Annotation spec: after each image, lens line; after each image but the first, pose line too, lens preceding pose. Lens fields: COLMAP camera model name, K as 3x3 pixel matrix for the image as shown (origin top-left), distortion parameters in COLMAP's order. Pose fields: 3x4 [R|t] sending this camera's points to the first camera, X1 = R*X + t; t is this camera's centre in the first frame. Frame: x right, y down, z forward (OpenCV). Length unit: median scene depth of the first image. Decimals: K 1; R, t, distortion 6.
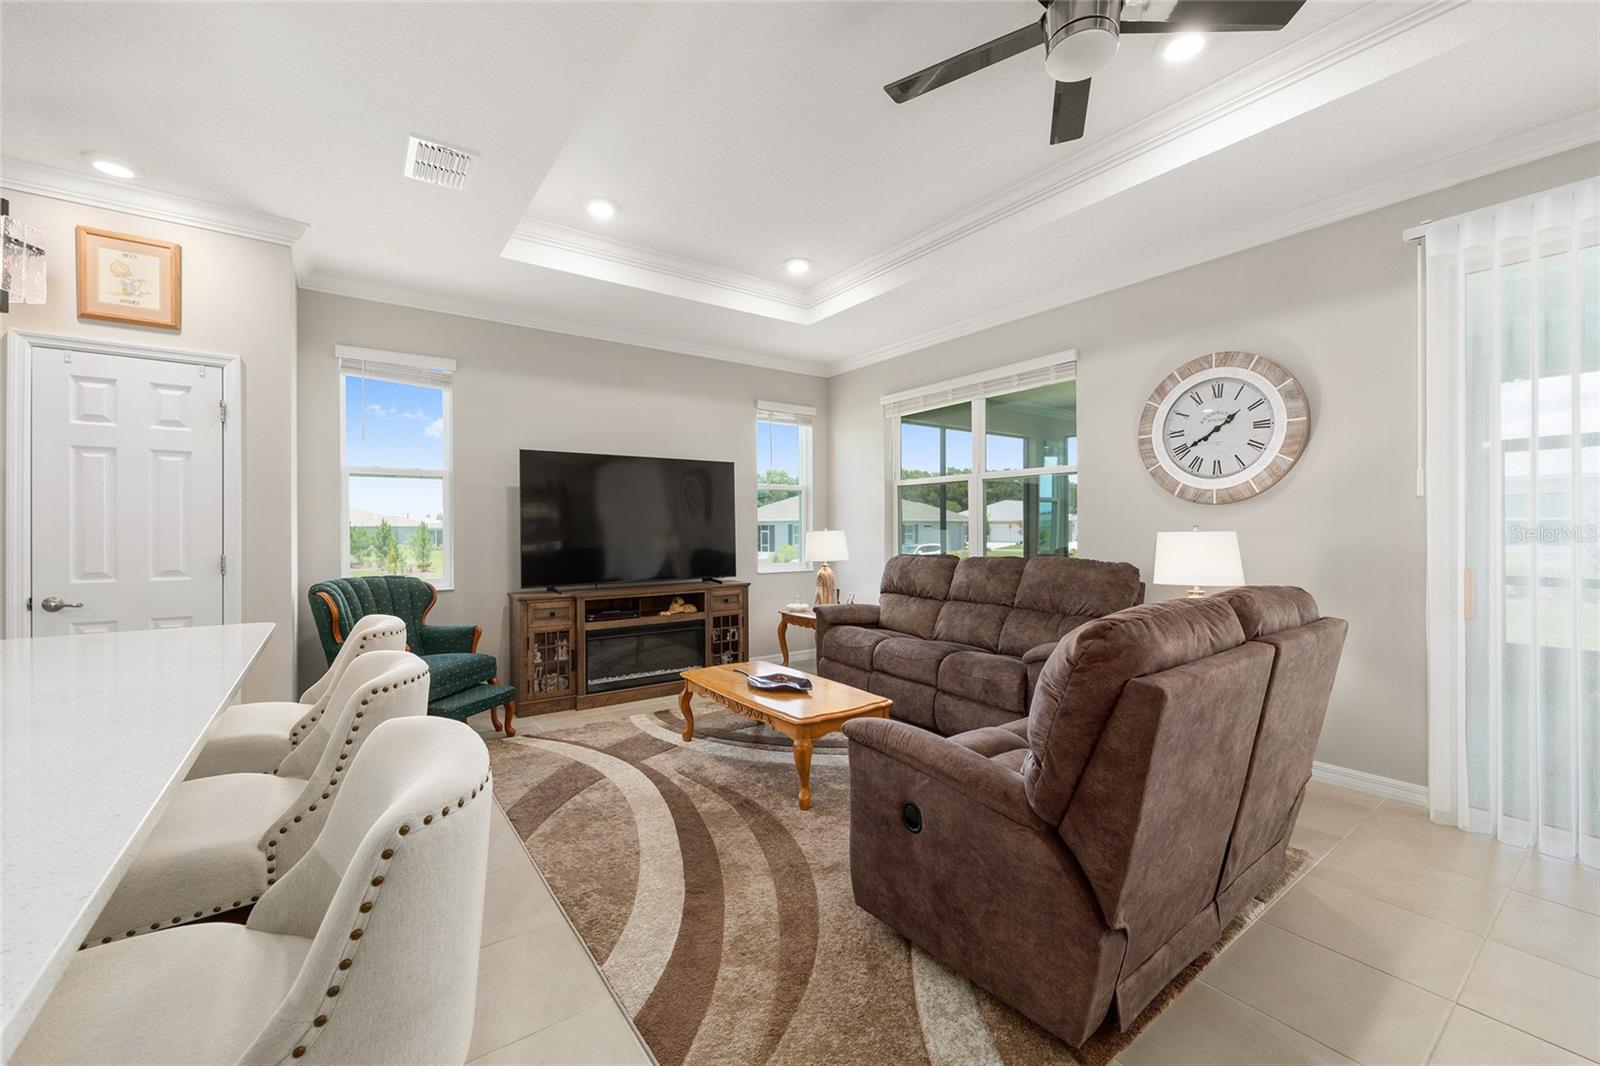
lens RADIAL K [[641.1, 0, 803.5], [0, 641.1, 530.1], [0, 0, 1]] dist [-0.000953, 0.000884]
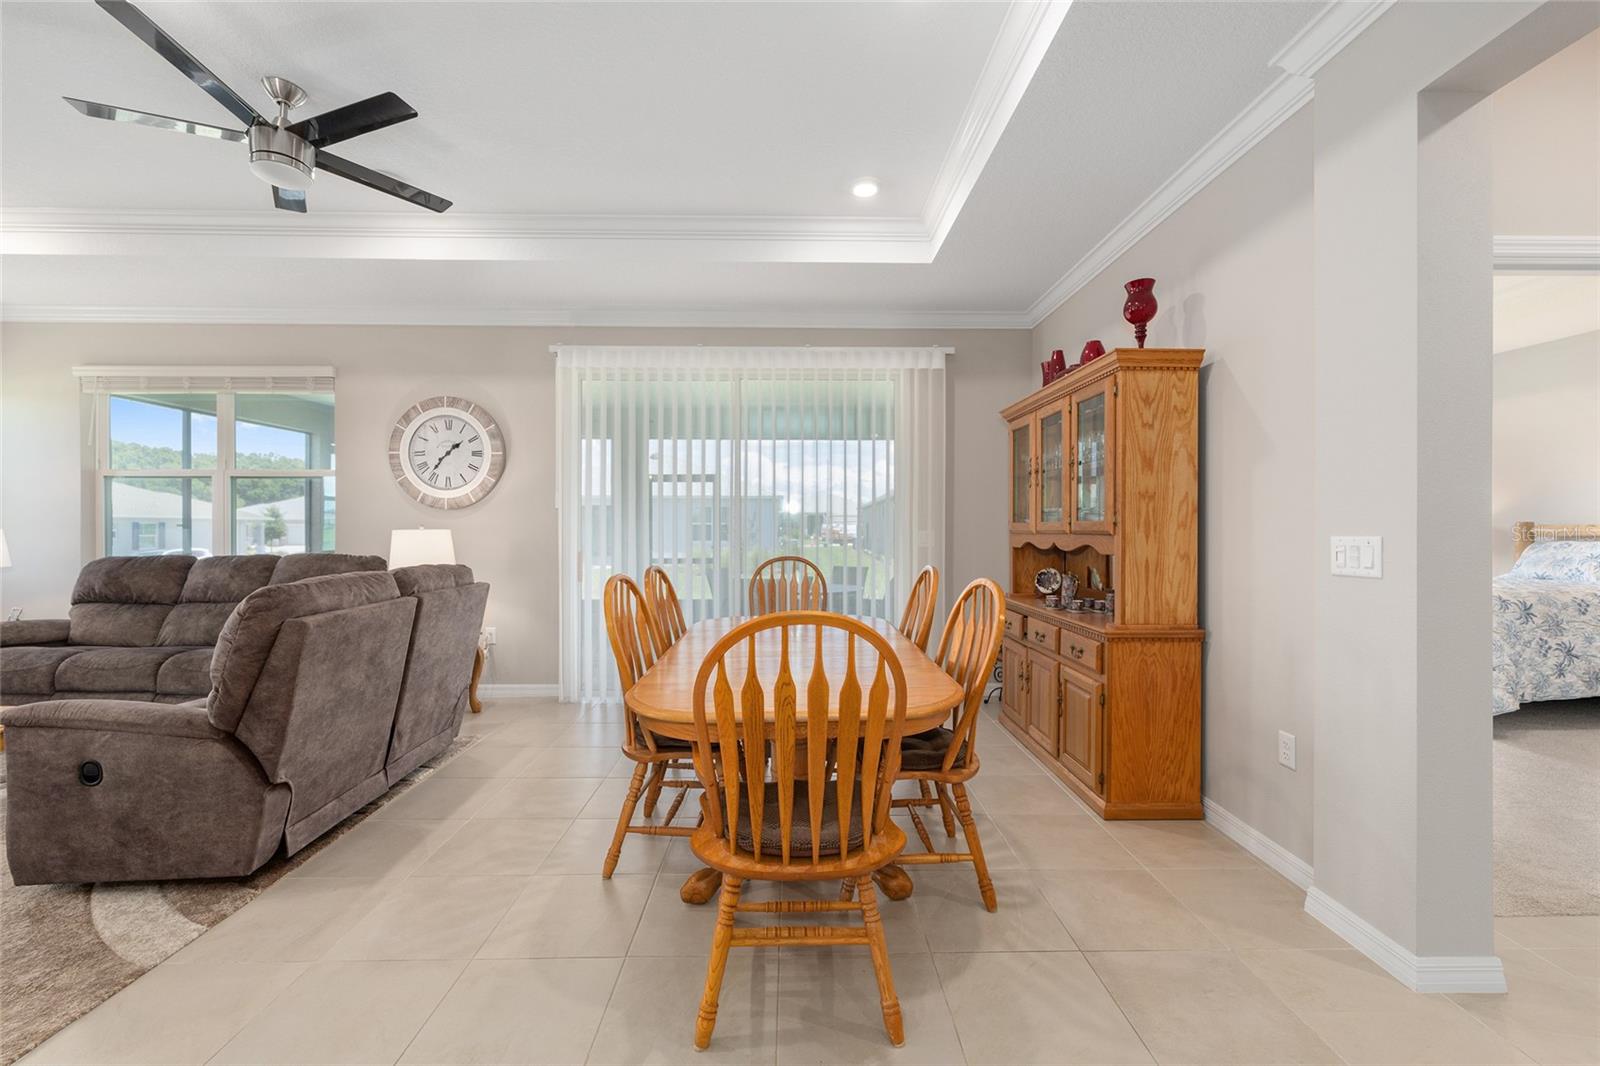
lens RADIAL K [[641.1, 0, 804.0], [0, 641.1, 531.0], [0, 0, 1]] dist [-0.000953, 0.000884]
pose [[0.575309, 0.001394, 0.817935, -0.021172], [-0.001375, 0.999999, -0.000737, 0.004576], [-0.817935, -0.000701, 0.575311, -0.398505]]
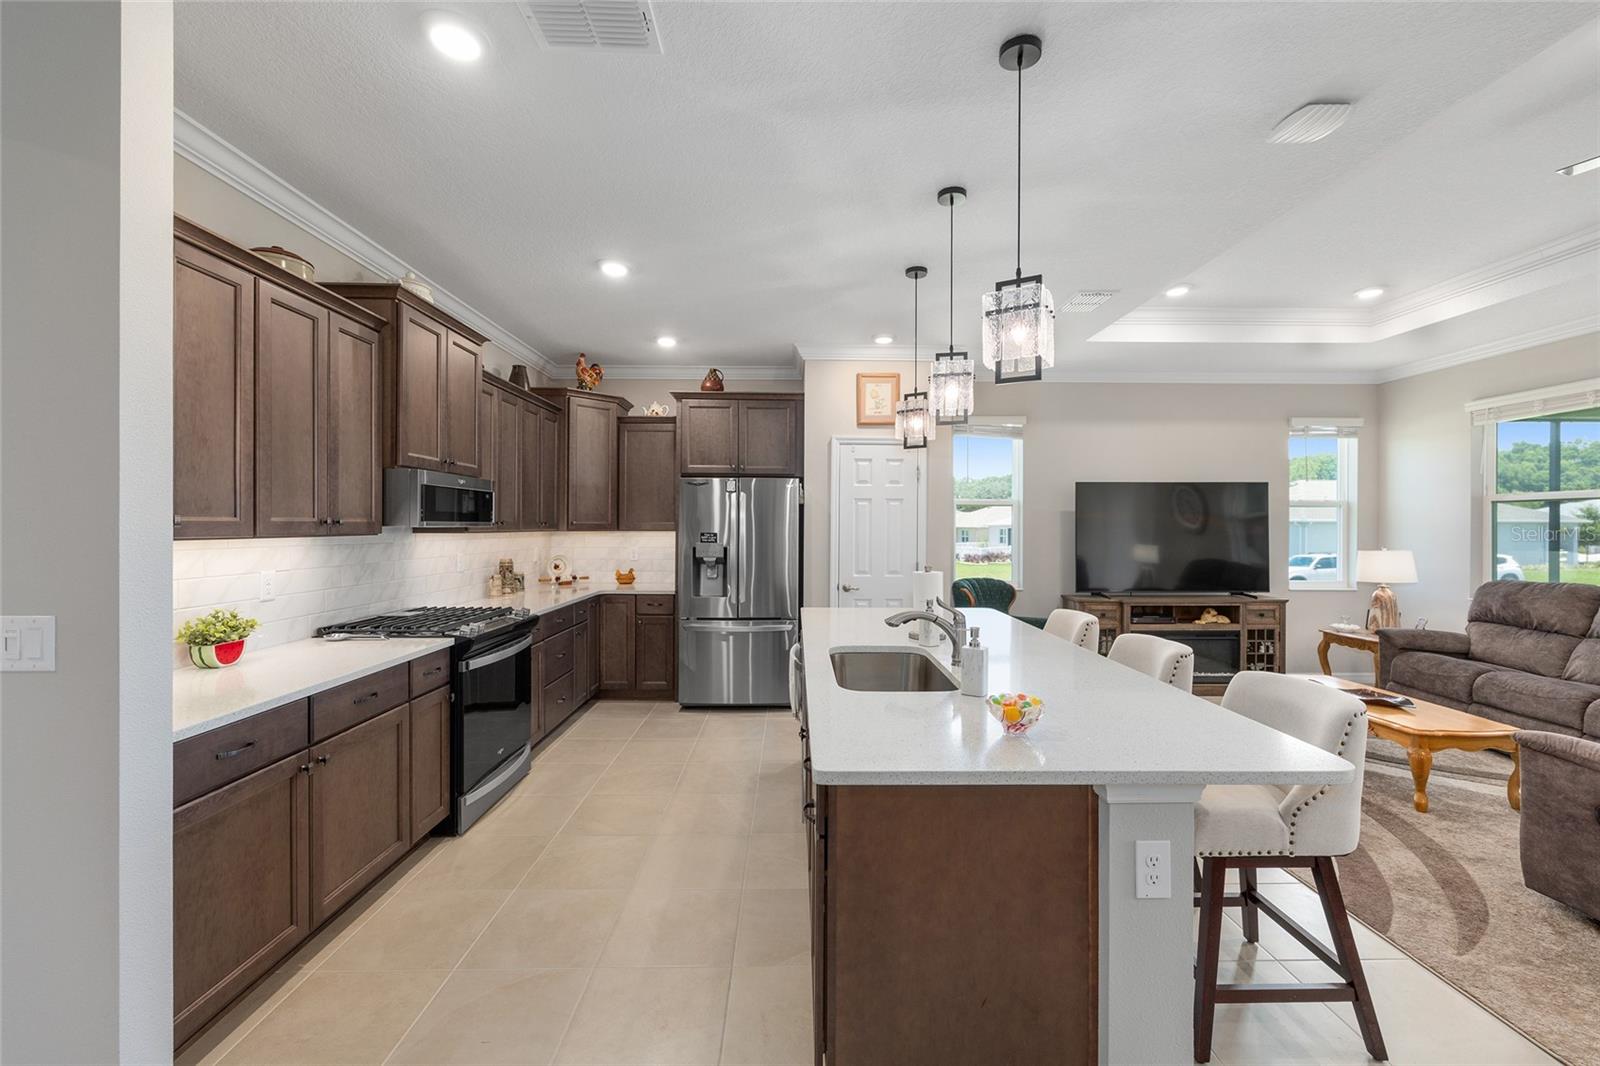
lens RADIAL K [[641.1, 0, 803.3], [0, 641.1, 530.3], [0, 0, 1]] dist [-0.000953, 0.000884]
pose [[0.817742, 0.009447, -0.575507, -0.207031], [-0.007863, 0.999955, 0.005242, -0.045120], [0.575531, 0.000239, 0.817780, -0.460263]]
